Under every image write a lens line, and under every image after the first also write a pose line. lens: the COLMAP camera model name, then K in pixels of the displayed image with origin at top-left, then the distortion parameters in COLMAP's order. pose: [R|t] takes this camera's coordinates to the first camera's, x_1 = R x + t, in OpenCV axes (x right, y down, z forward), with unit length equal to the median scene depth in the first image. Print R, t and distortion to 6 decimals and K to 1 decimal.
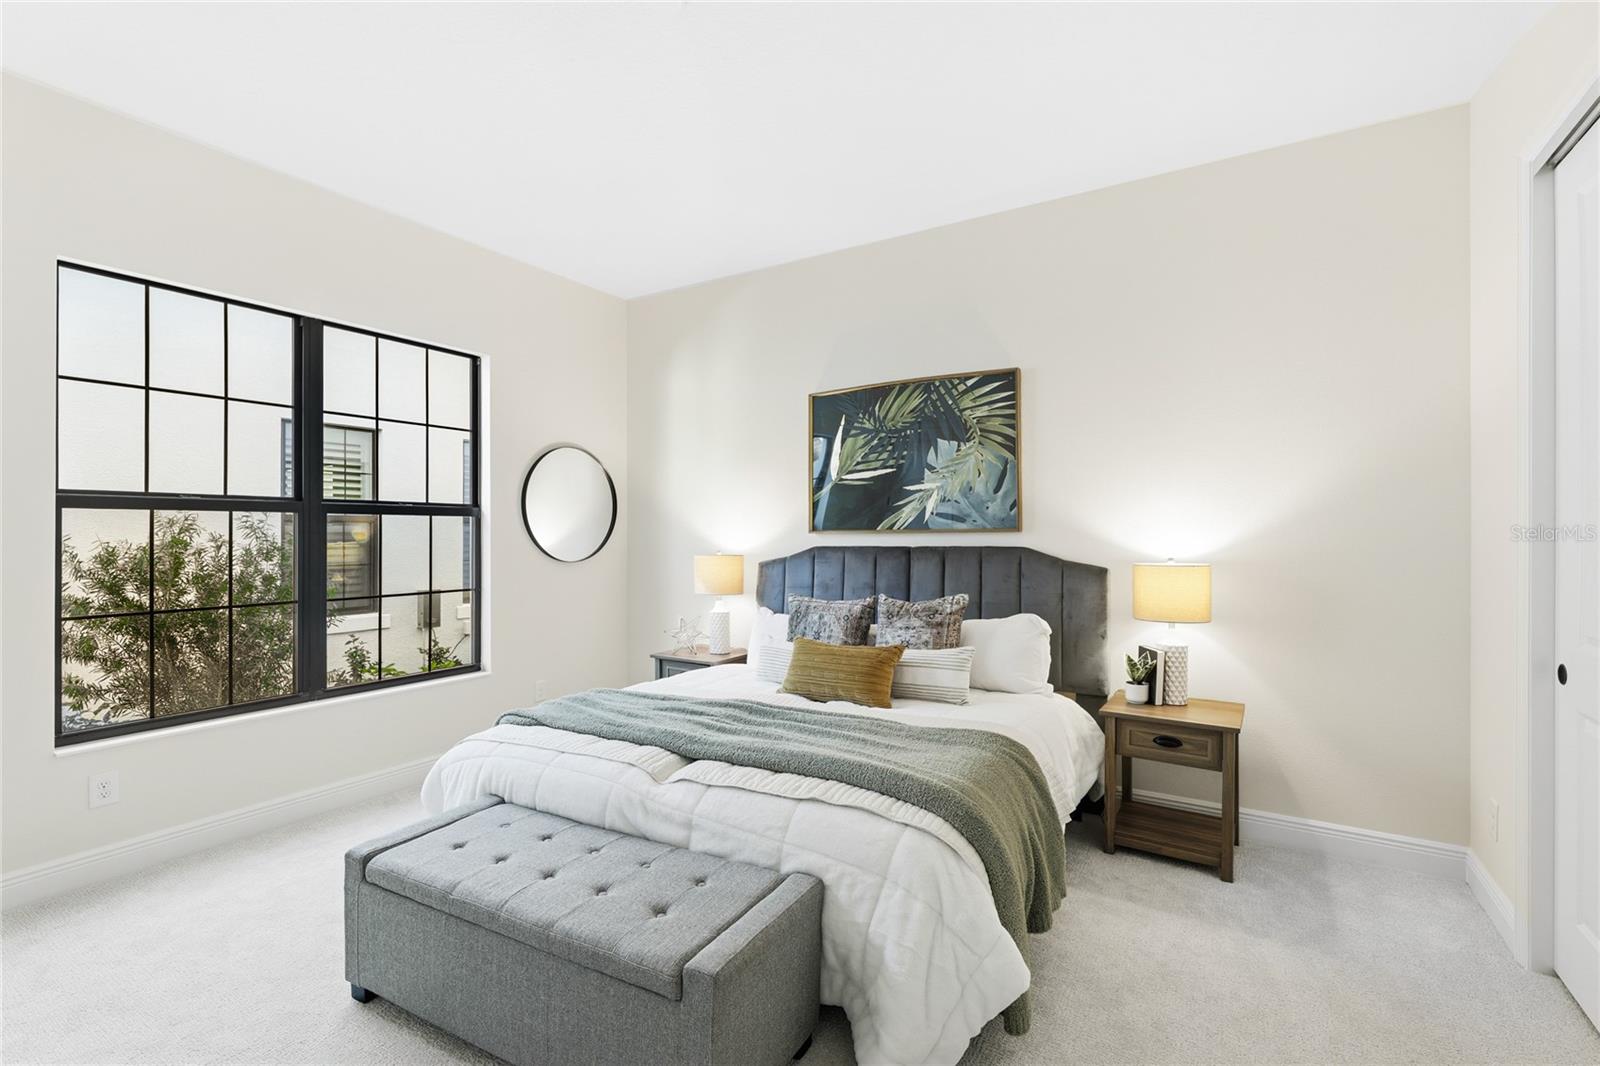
lens RADIAL K [[720.9, 0, 800.0], [0, 720.9, 533.0], [0, 0, 1]] dist [0.001514, 0.000467]
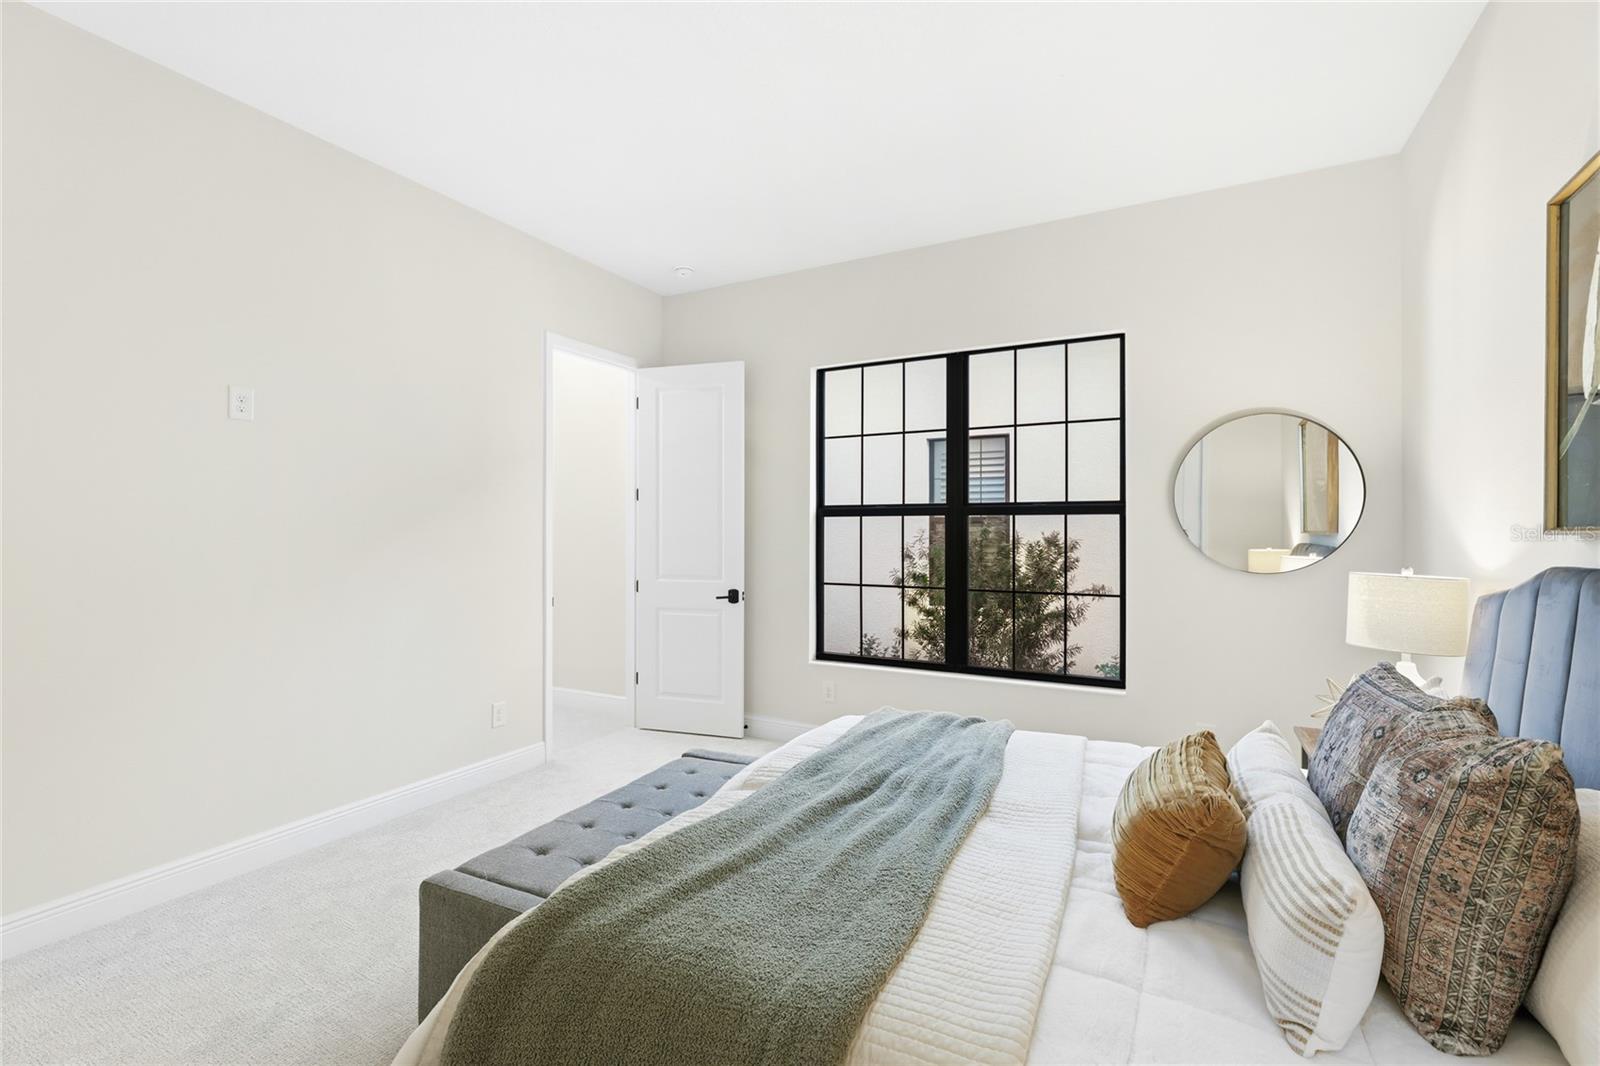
lens RADIAL K [[720.9, 0, 800.0], [0, 720.9, 533.0], [0, 0, 1]] dist [0.001514, 0.000467]
pose [[0.066272, -0.000767, -0.997801, 0.484964], [-0.002378, 0.999997, -0.000926, 0.002495], [0.997799, 0.002435, 0.066270, 0.646564]]
